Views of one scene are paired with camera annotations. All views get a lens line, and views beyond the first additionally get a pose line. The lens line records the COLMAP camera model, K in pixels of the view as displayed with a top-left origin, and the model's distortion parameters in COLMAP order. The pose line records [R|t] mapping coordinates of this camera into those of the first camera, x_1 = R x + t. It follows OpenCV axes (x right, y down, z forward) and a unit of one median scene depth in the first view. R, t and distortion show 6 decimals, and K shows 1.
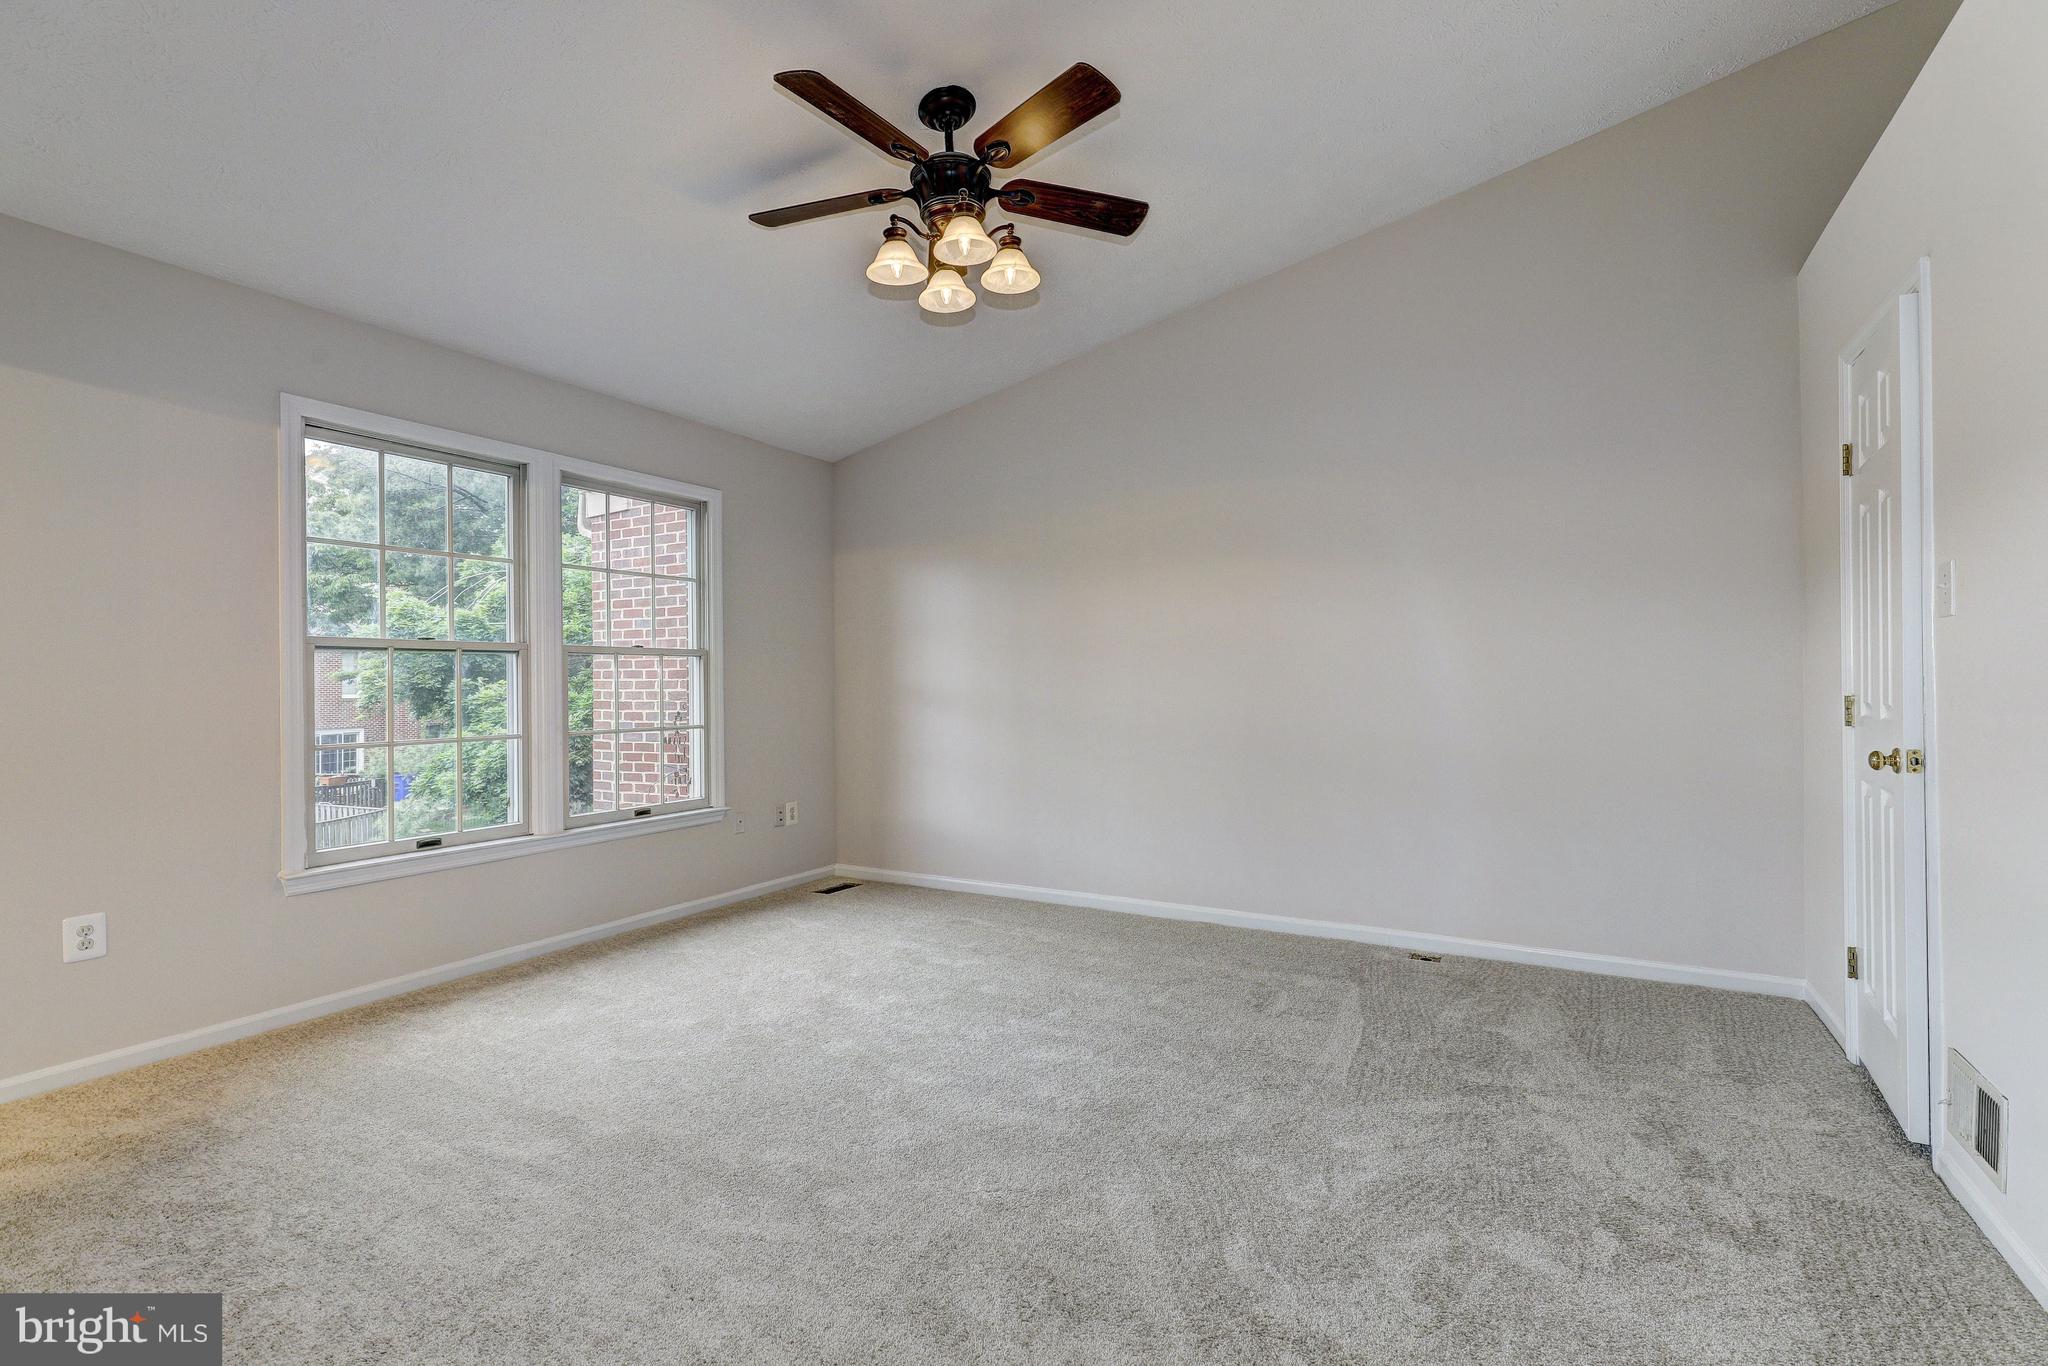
lens RADIAL K [[923.3, 0, 1020.1], [0, 923.3, 698.9], [0, 0, 1]] dist [0.005655, -0.001713]
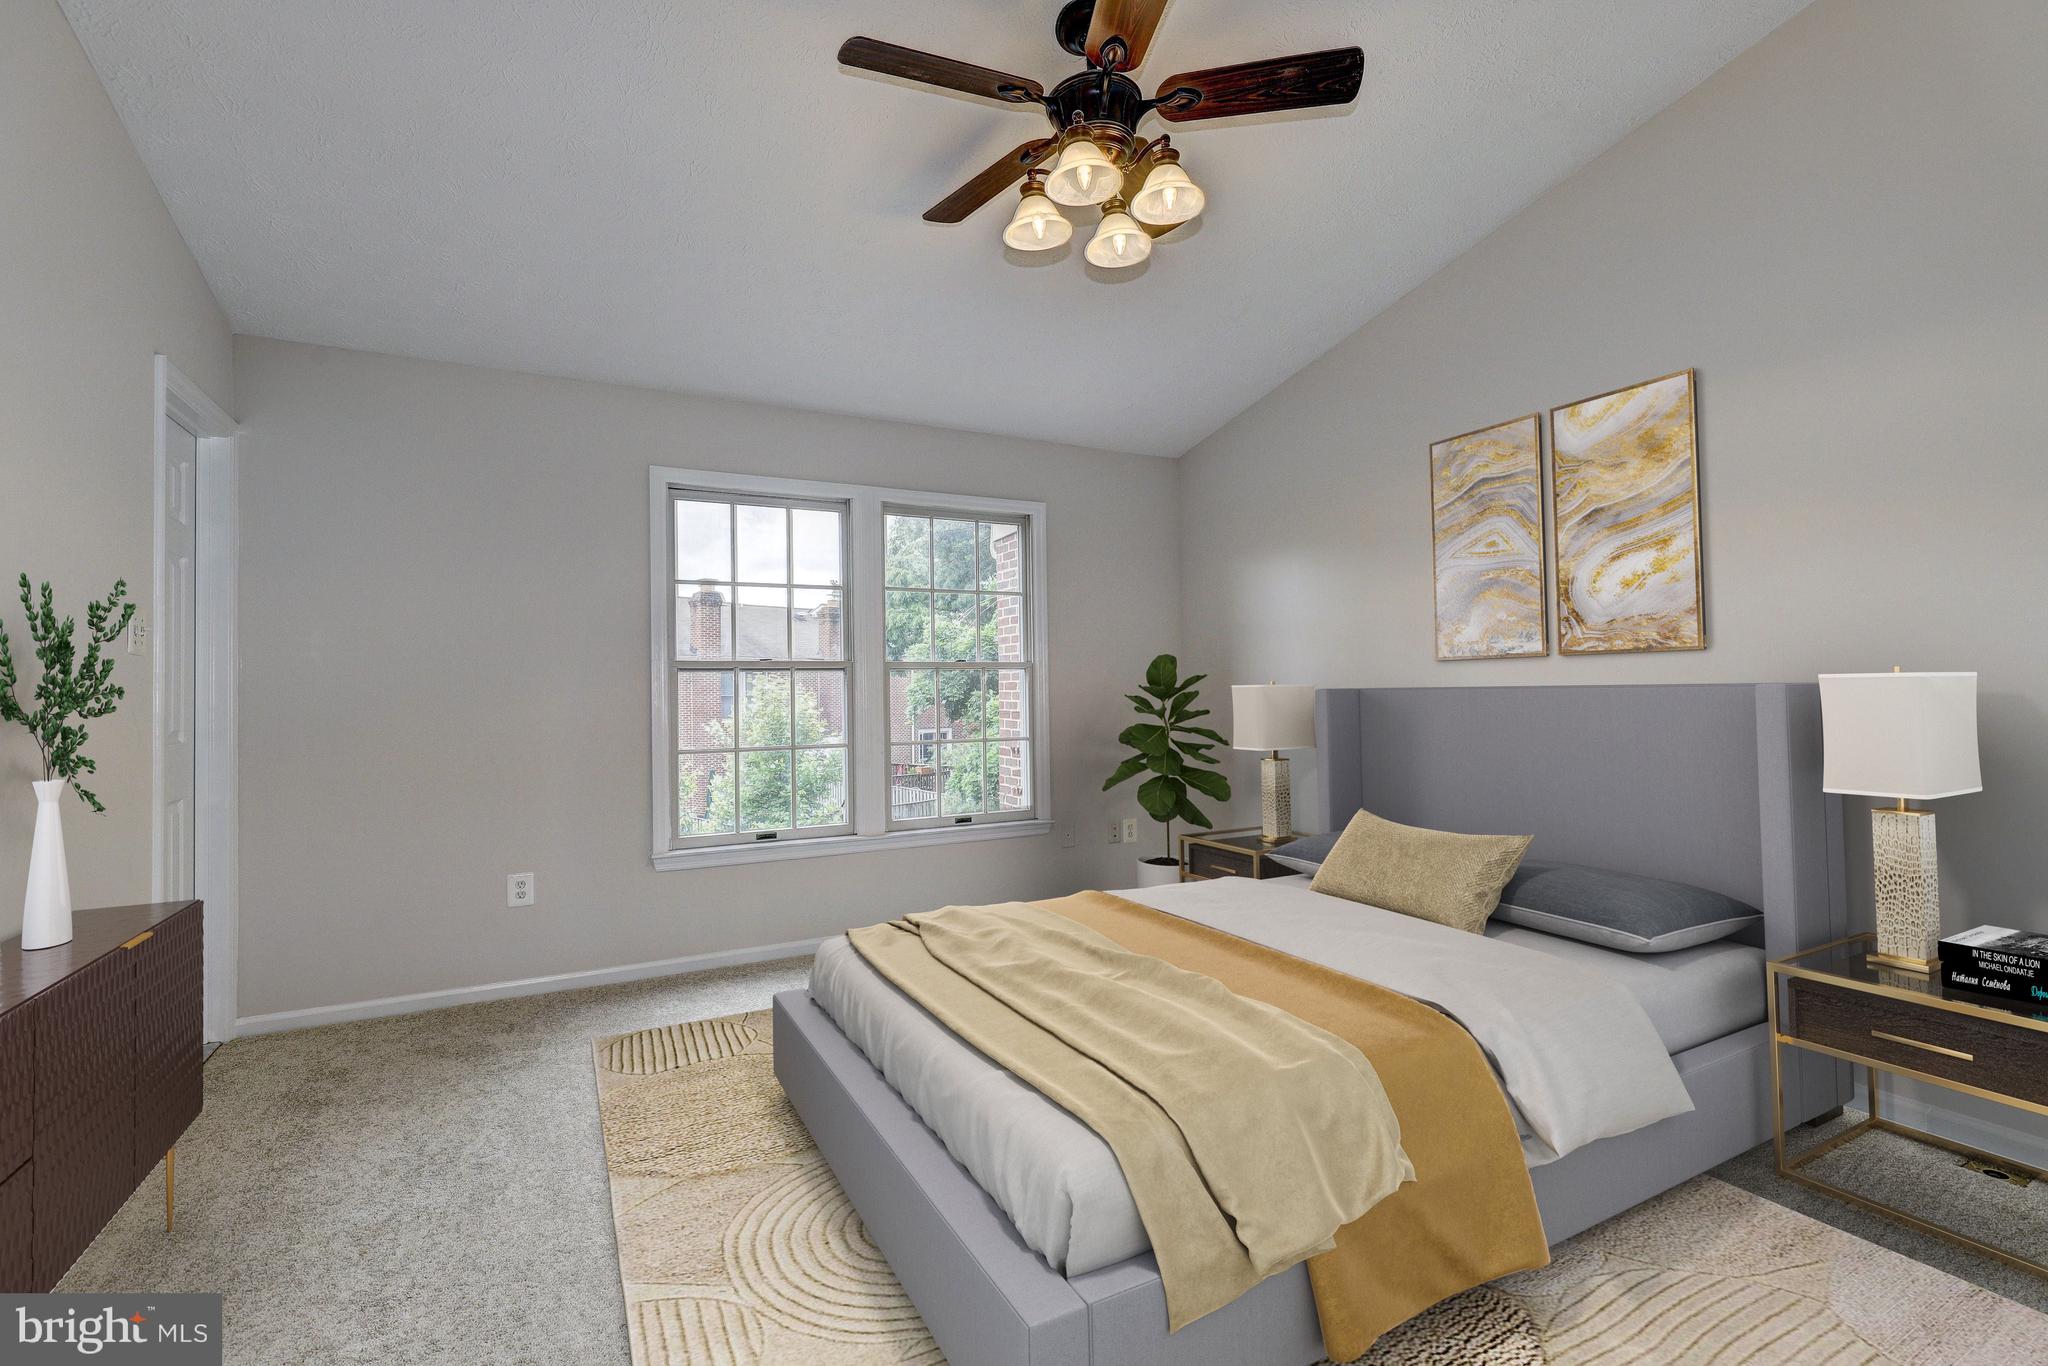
lens RADIAL K [[923.3, 0, 1020.3], [0, 923.3, 699.9], [0, 0, 1]] dist [0.005655, -0.001713]
pose [[0.851097, -0.001435, -0.525007, 0.290328], [-0.002190, 0.999978, -0.006283, -0.009034], [0.525004, 0.006497, 0.851075, 0.226241]]
